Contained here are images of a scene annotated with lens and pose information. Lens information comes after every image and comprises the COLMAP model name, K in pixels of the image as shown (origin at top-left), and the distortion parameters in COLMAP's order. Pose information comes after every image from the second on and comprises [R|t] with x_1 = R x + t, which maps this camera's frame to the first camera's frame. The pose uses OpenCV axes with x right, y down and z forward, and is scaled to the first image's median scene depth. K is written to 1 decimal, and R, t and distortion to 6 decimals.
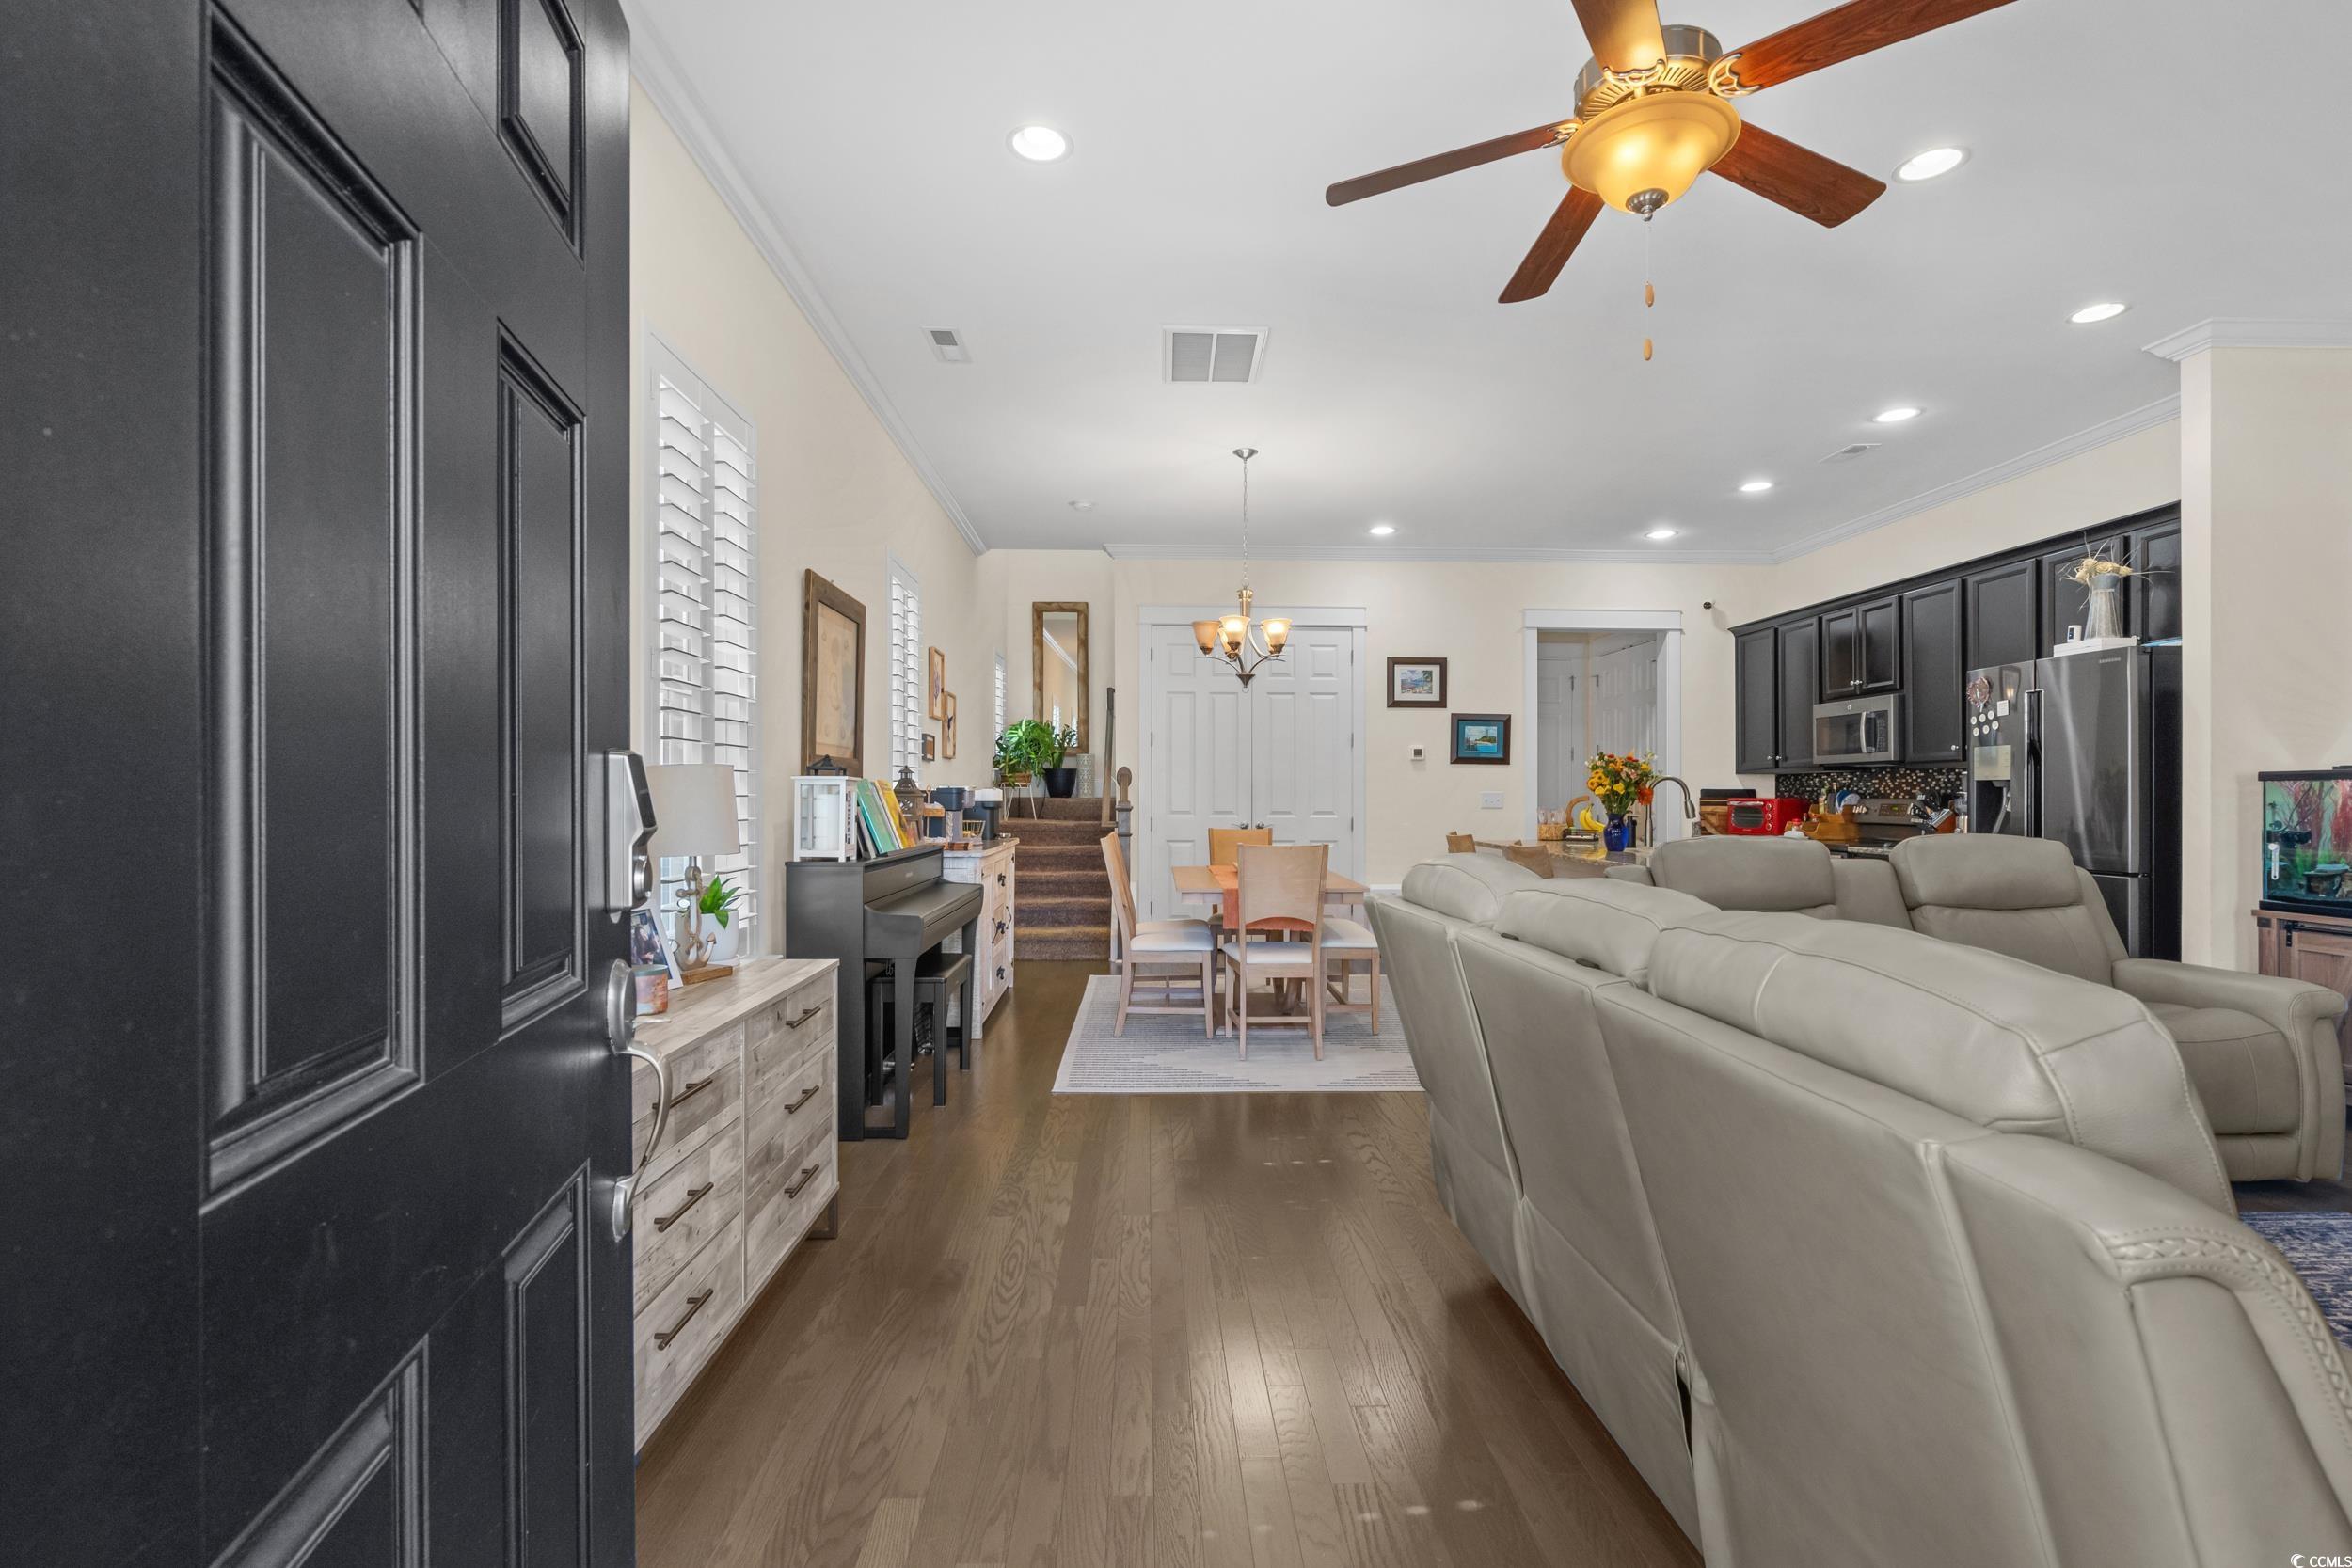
lens RADIAL K [[1084.6, 0, 1173.1], [0, 1084.6, 794.1], [0, 0, 1]] dist [0.001321, 0.000626]
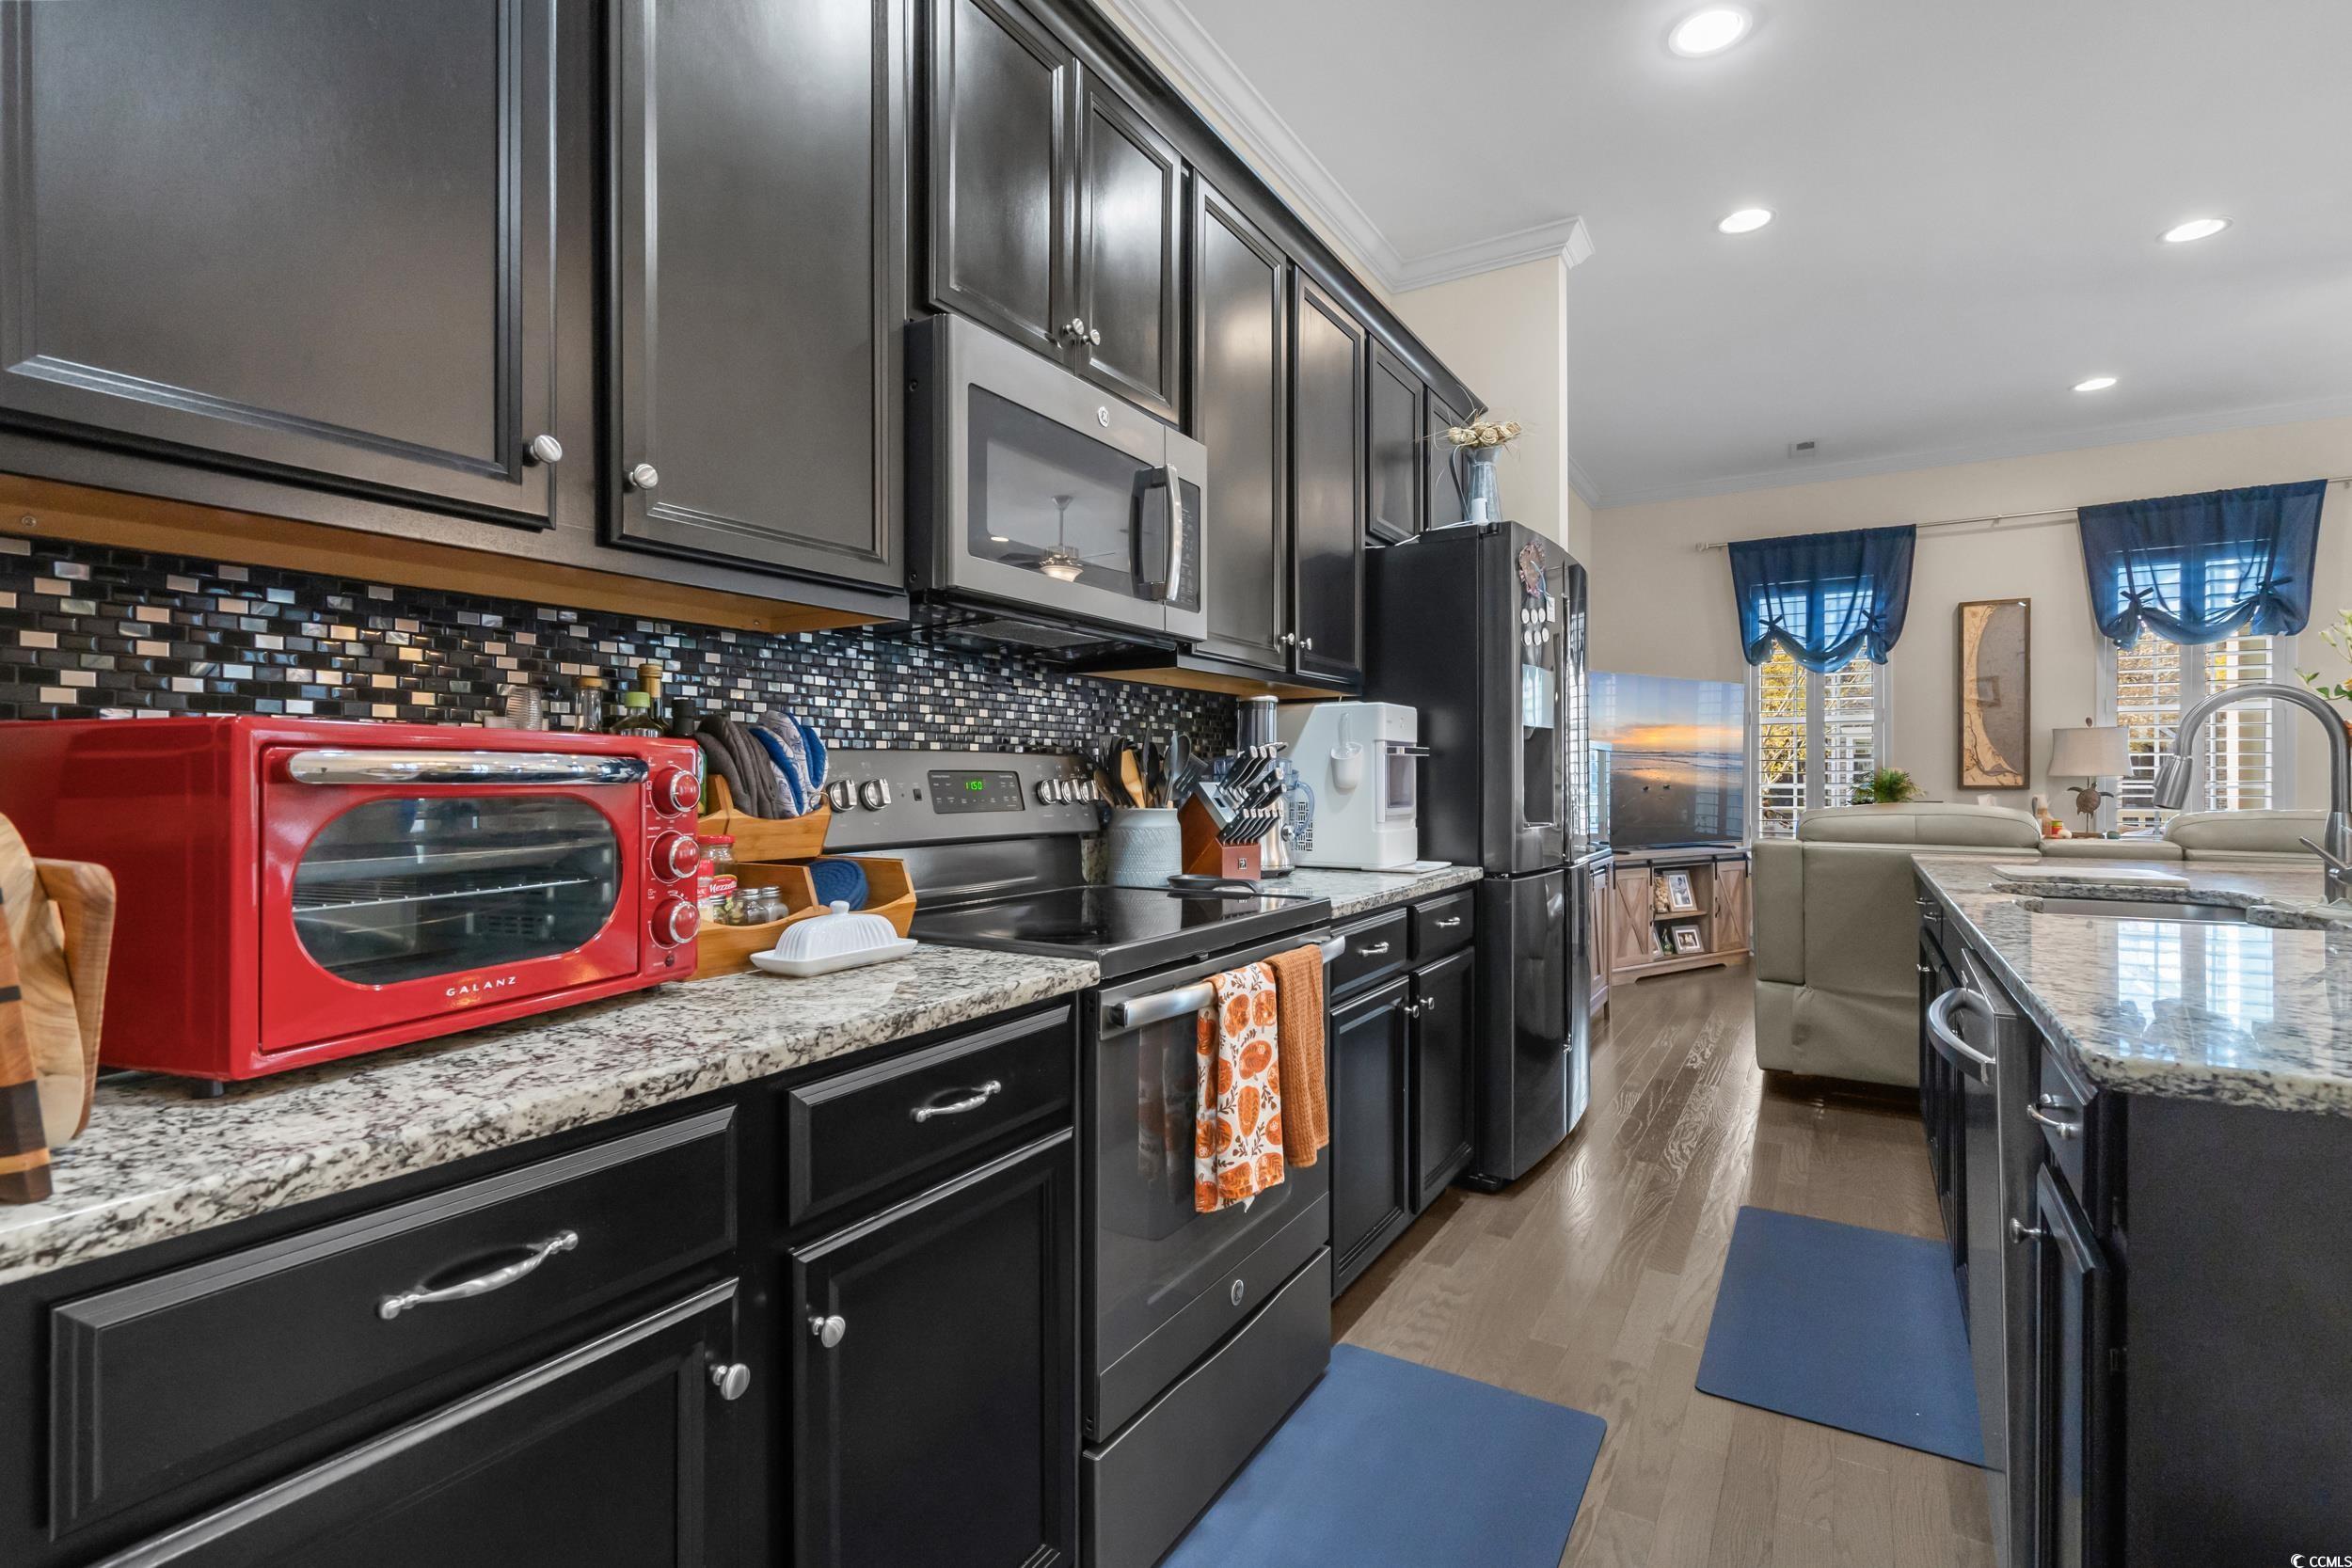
lens RADIAL K [[1088.4, 0, 1173.6], [0, 1088.4, 776.2], [0, 0, 1]] dist [-0.014298, 0.011048]
pose [[-0.834591, -0.004389, 0.550853, 0.473369], [-0.004129, 0.999990, 0.001712, 0.010215], [-0.550855, -0.000845, -0.834601, 1.257364]]
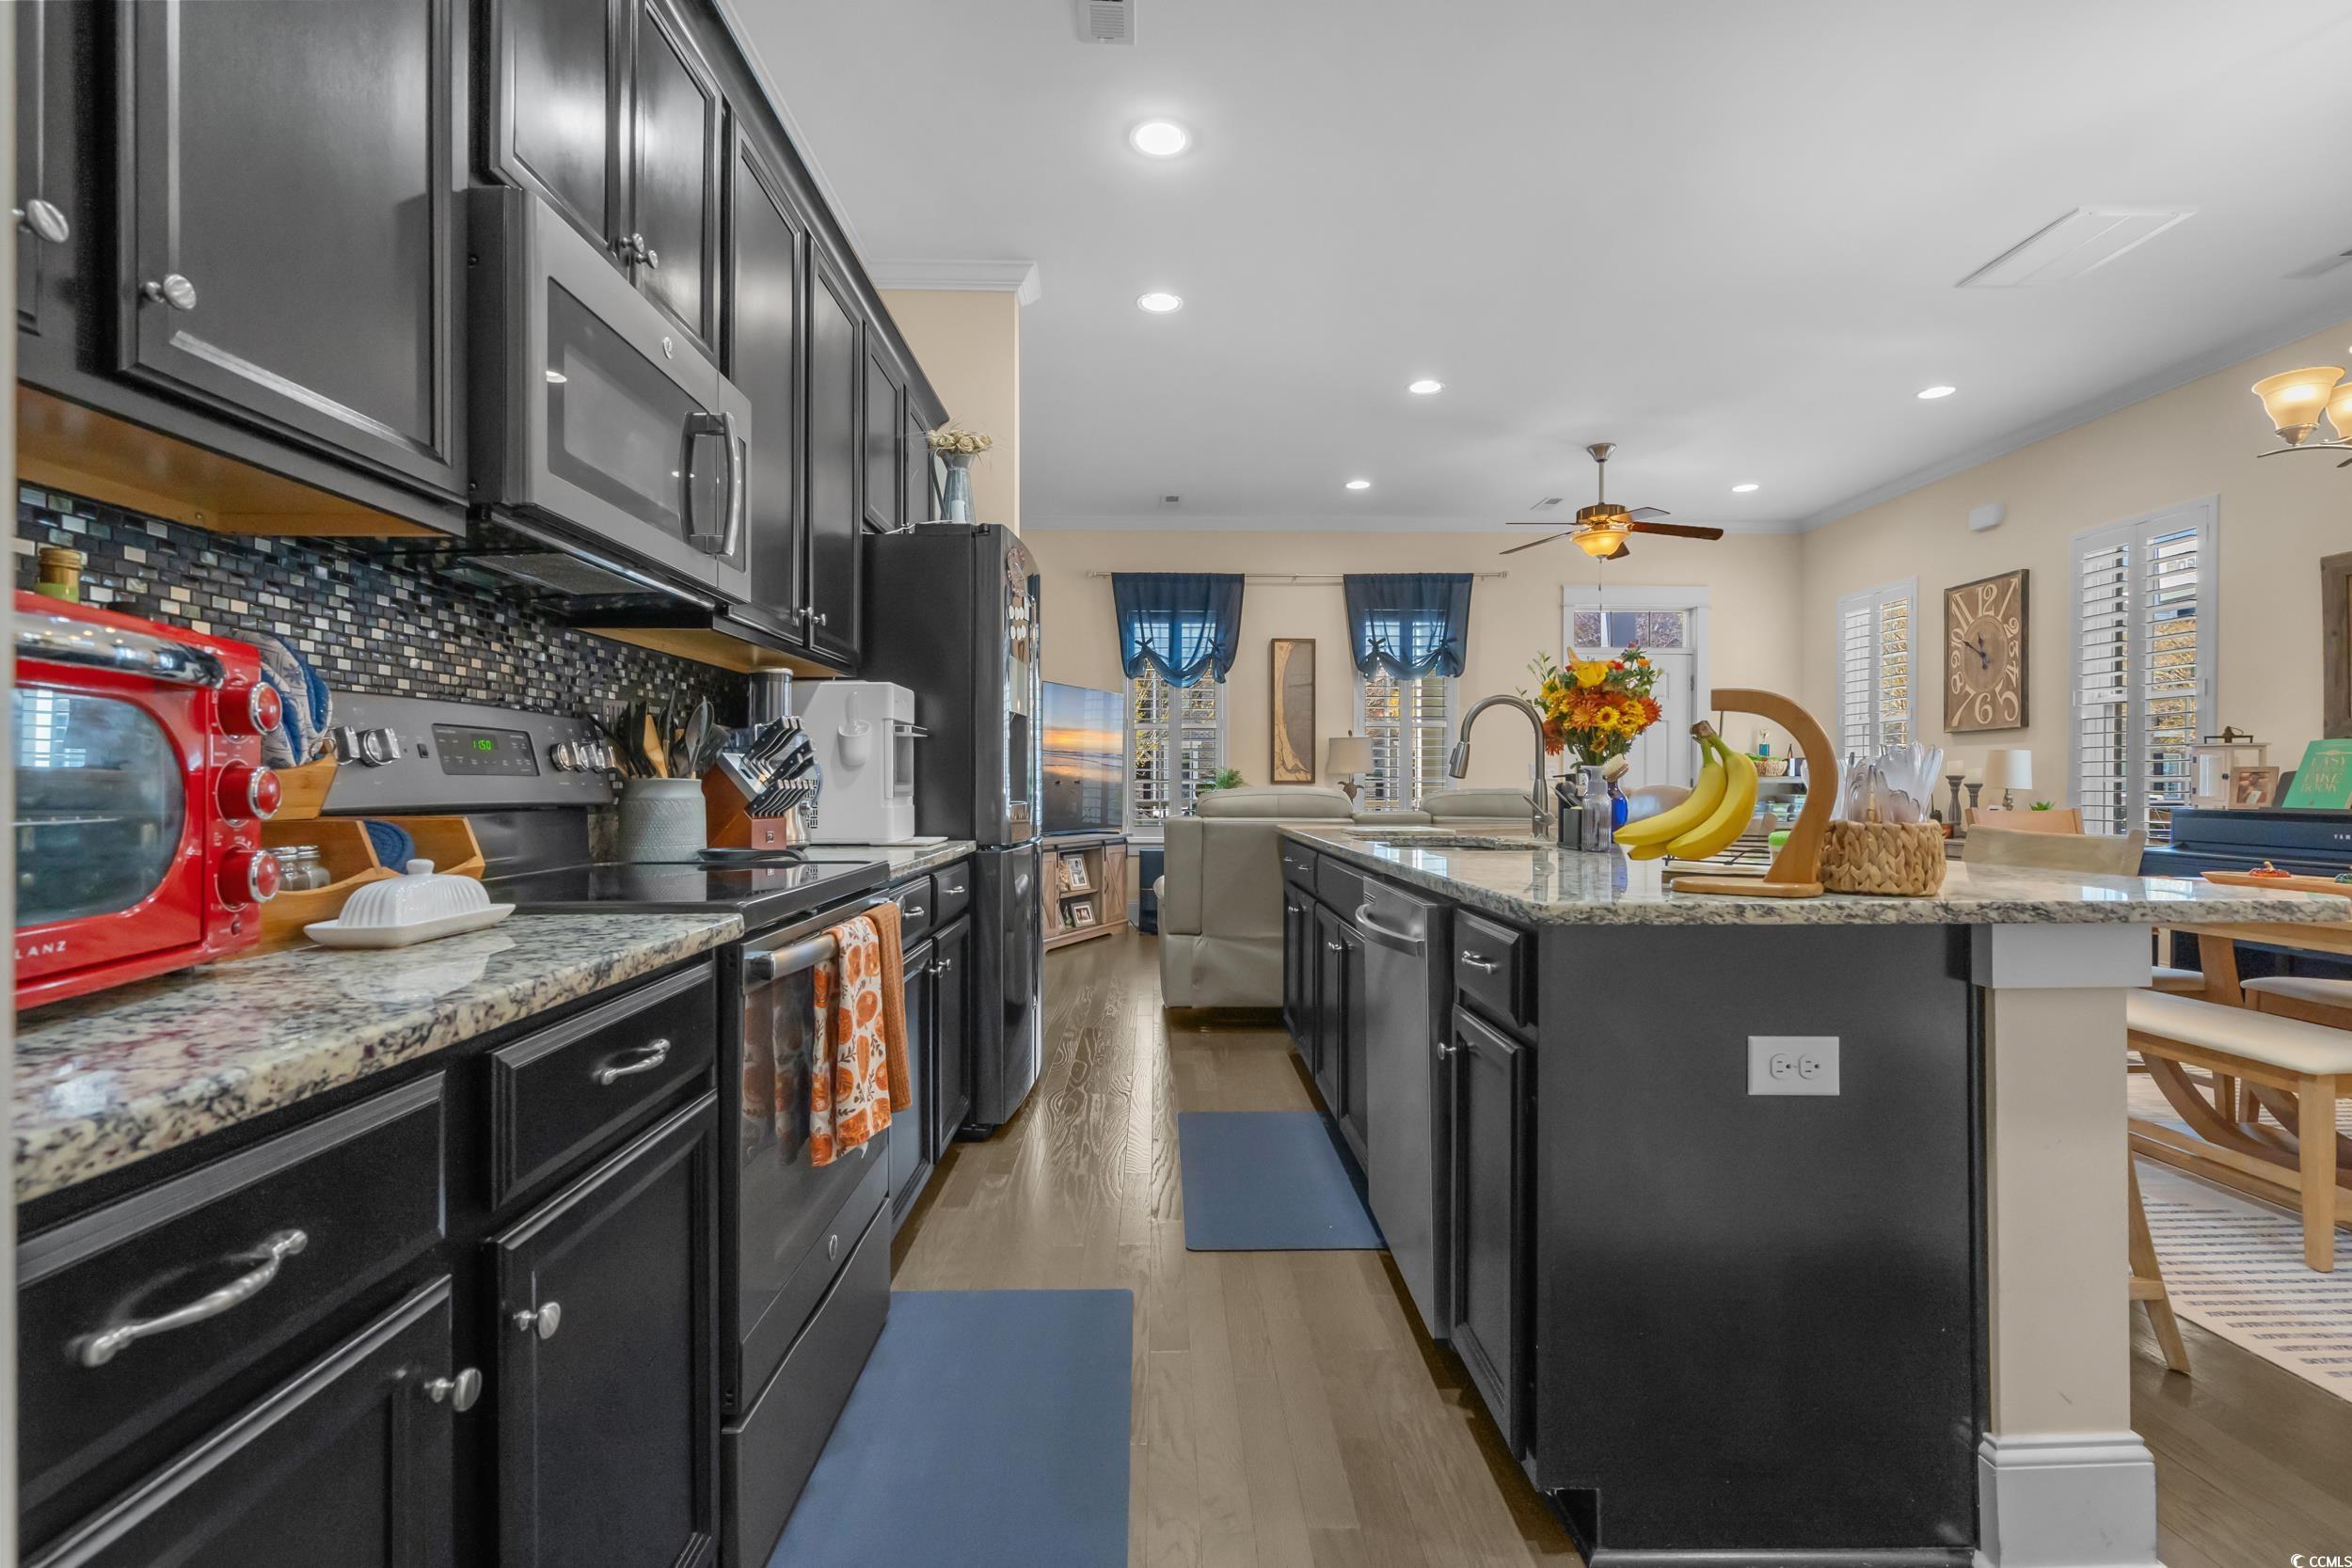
lens RADIAL K [[1066.2, 0, 1174.5], [0, 1066.2, 788.3], [0, 0, 1]] dist [-0.000835, 0.000550]
pose [[-0.999928, -0.006648, 0.009959, 0.519037], [-0.006613, 0.999972, 0.003545, 0.021989], [-0.009983, 0.003479, -0.999944, 1.287848]]
